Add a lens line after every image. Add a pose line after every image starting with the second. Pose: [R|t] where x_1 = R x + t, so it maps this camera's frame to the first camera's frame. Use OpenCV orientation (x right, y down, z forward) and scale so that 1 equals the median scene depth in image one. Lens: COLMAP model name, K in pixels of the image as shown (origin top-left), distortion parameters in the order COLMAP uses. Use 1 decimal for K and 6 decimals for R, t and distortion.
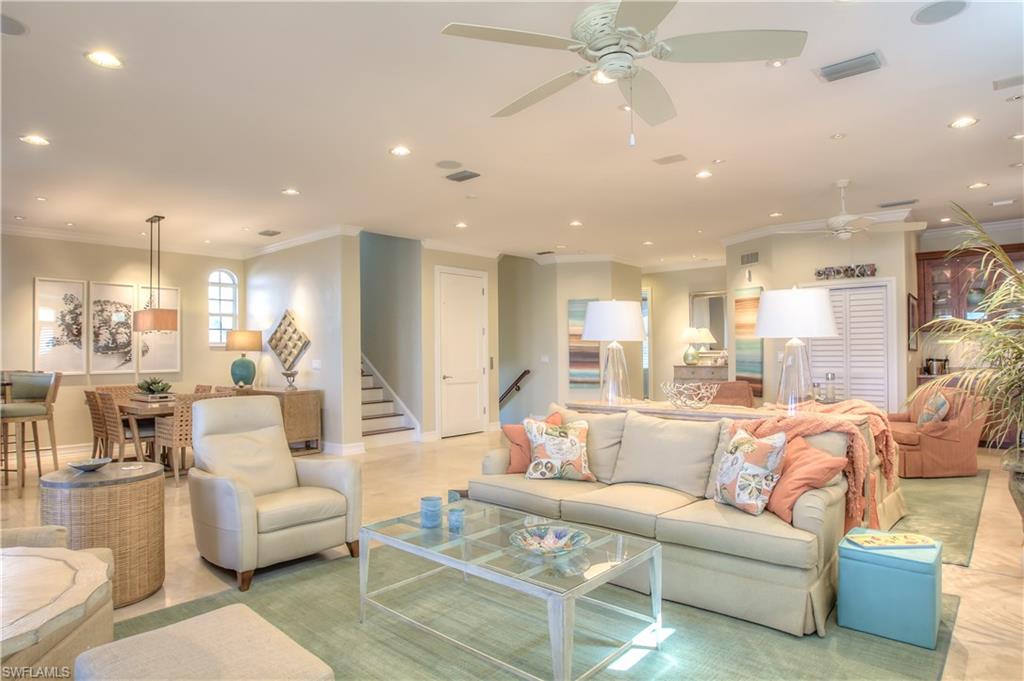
lens RADIAL K [[595.8, 0, 508.7], [0, 595.8, 345.2], [0, 0, 1]] dist [-0.022005, 0.002926]
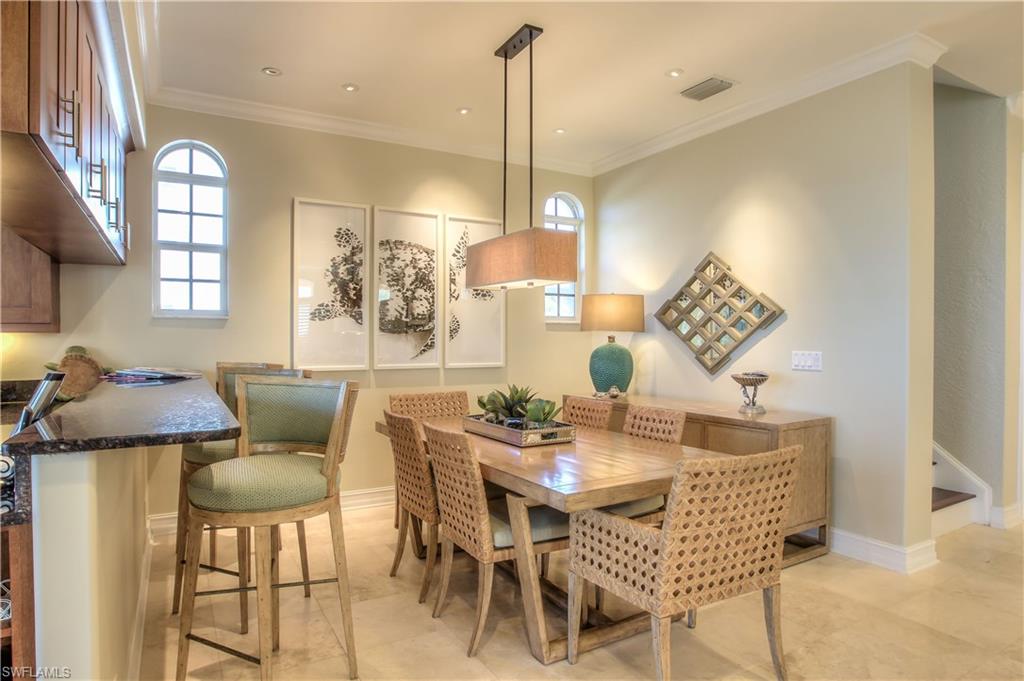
lens RADIAL K [[595.8, 0, 508.7], [0, 595.8, 345.2], [0, 0, 1]] dist [-0.022005, 0.002926]
pose [[0.949671, 0.009628, -0.313100, -0.398257], [-0.004631, 0.999850, 0.016699, 0.015468], [0.313214, -0.014408, 0.949573, 0.483554]]
